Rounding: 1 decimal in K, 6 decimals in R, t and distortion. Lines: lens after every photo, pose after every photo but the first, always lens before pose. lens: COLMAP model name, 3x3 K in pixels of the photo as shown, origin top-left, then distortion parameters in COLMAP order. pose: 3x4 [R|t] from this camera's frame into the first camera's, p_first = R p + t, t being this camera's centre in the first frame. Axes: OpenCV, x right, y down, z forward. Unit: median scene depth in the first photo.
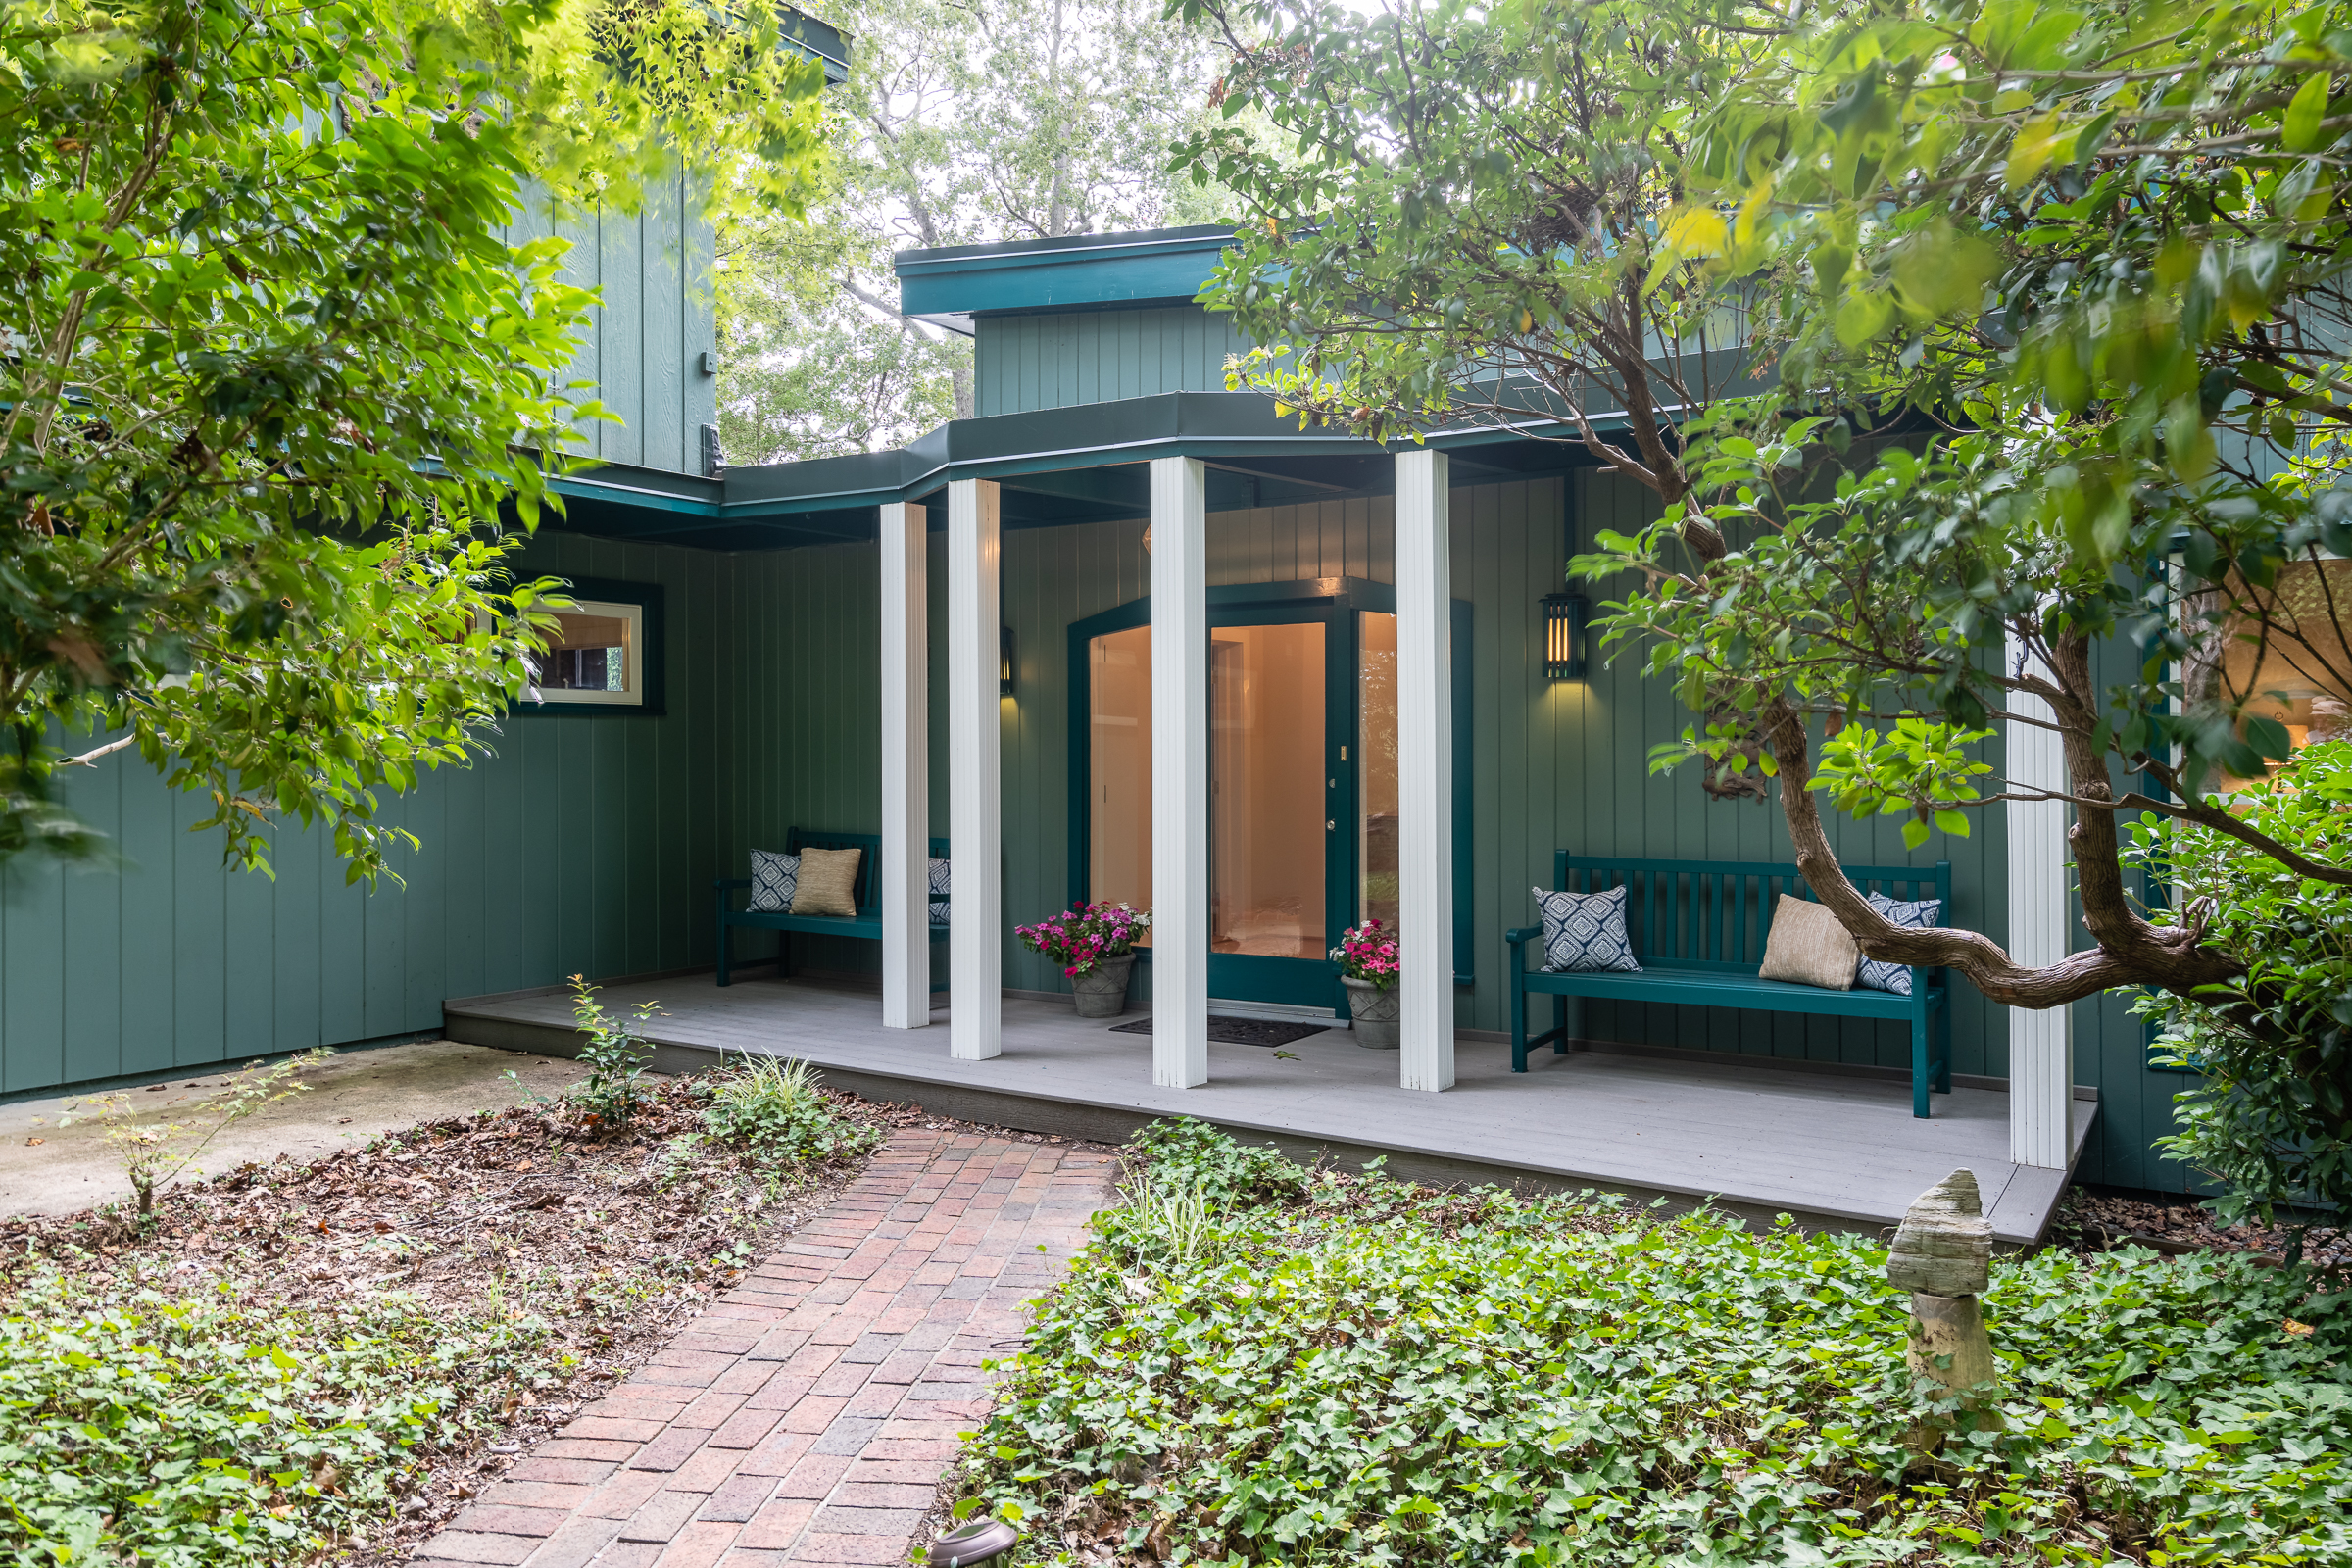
lens RADIAL K [[1681.9, 0, 1173.2], [0, 1681.9, 779.4], [0, 0, 1]] dist [-0.002314, -0.000267]
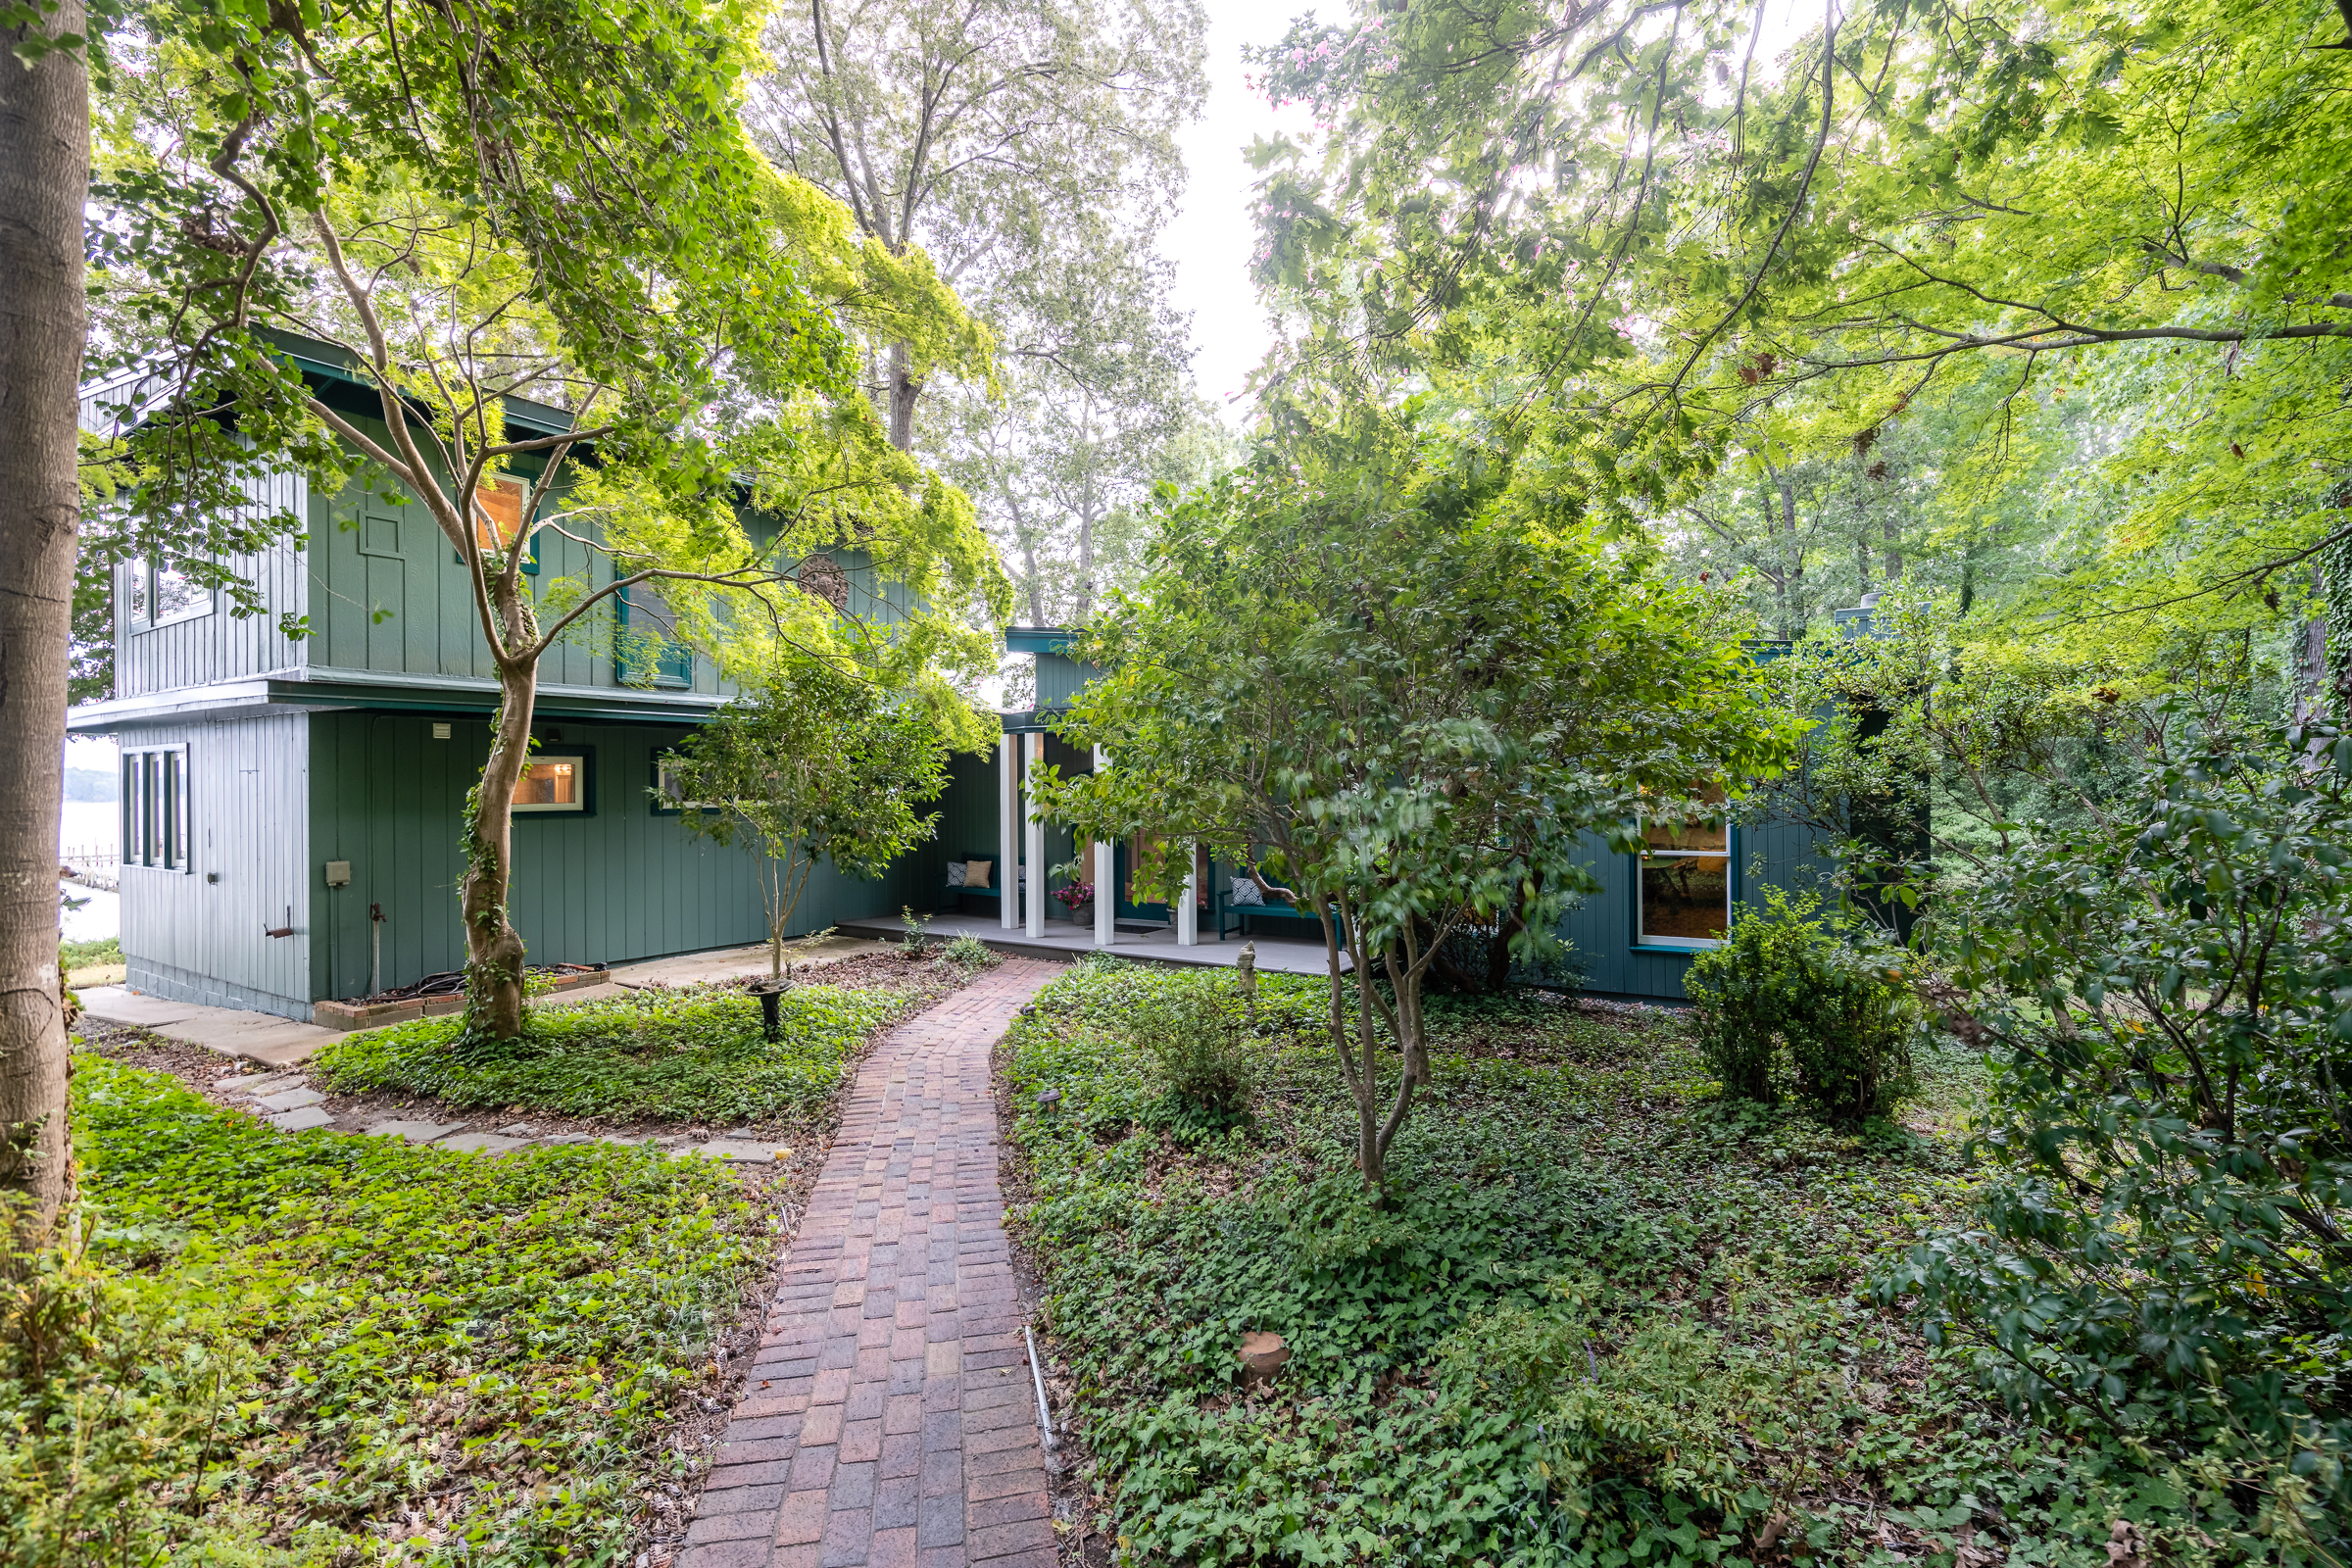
lens RADIAL K [[1097.3, 0, 1180.1], [0, 1097.3, 781.8], [0, 0, 1]] dist [-0.000951, -0.000308]
pose [[0.999978, -0.003364, 0.005800, 0.116802], [0.003462, 0.999850, -0.016952, -0.064169], [-0.005742, 0.016972, 0.999839, -0.850302]]
